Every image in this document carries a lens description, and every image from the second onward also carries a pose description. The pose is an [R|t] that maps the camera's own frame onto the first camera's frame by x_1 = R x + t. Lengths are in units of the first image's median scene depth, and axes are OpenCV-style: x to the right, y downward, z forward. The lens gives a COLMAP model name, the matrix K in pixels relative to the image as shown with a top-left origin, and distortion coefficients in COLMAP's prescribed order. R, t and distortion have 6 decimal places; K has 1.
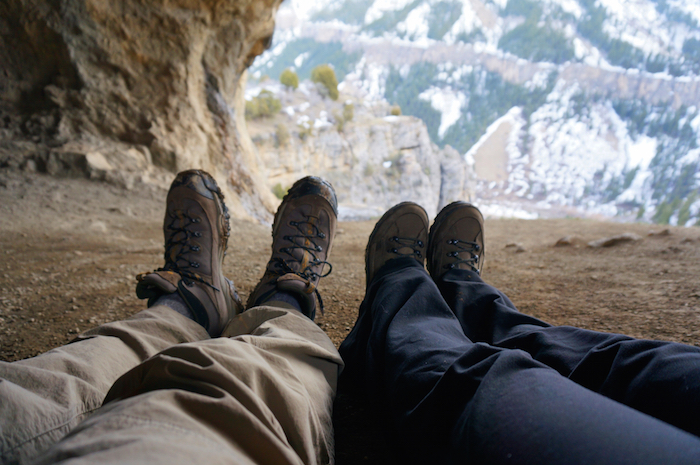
lens RADIAL K [[464.0, 0, 349.4], [0, 464.0, 237.4], [0, 0, 1]] dist [-0.033409, 0.017977]
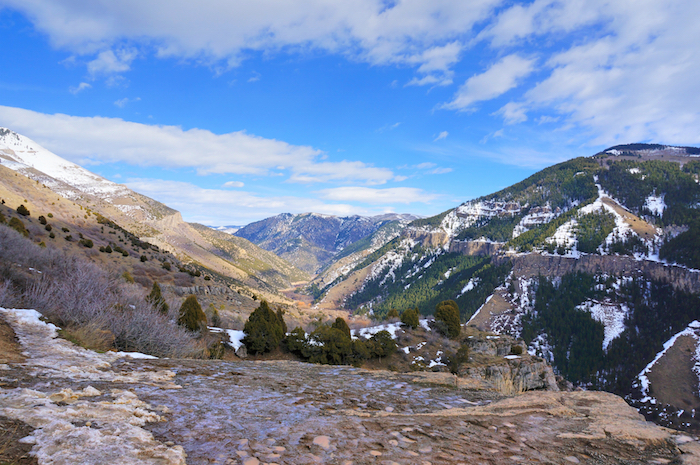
lens RADIAL K [[464.0, 0, 352.6], [0, 464.0, 237.7], [0, 0, 1]] dist [-0.033409, 0.017977]
pose [[0.952498, -0.040670, -0.301818, 0.010694], [-0.091585, 0.906915, -0.411238, -0.007663], [0.290448, 0.419345, 0.860110, -0.006704]]
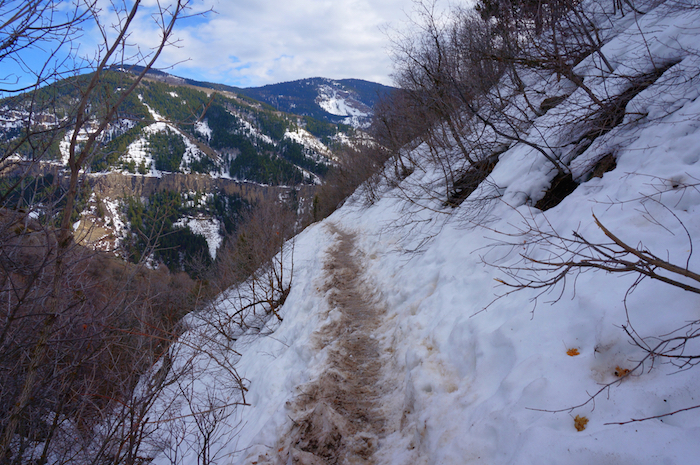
lens RADIAL K [[464.0, 0, 353.3], [0, 464.0, 230.1], [0, 0, 1]] dist [-0.033409, 0.017977]
pose [[0.738906, -0.119163, 0.663188, -0.296071], [0.290729, 0.944290, -0.154251, -0.047235], [-0.607860, 0.306785, 0.732386, 0.078112]]
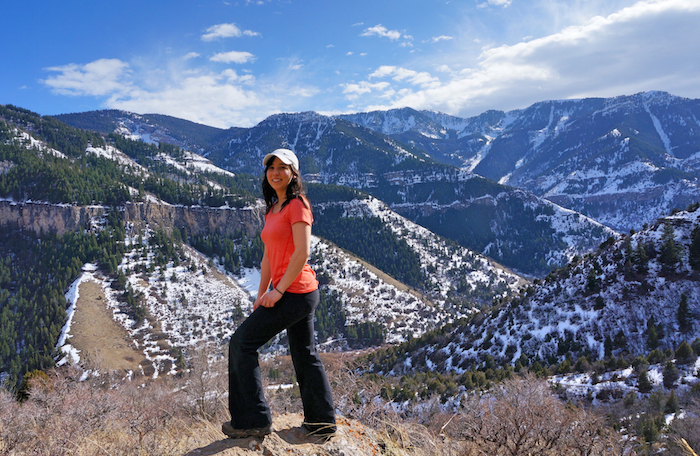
lens RADIAL K [[480.6, 0, 345.2], [0, 480.6, 226.4], [0, 0, 1]] dist [-0.028991, 0.000923]
pose [[0.434306, -0.072517, 0.897841, -0.128511], [0.412305, 0.902211, -0.126572, -0.099114], [-0.800864, 0.425155, 0.421735, 0.445115]]
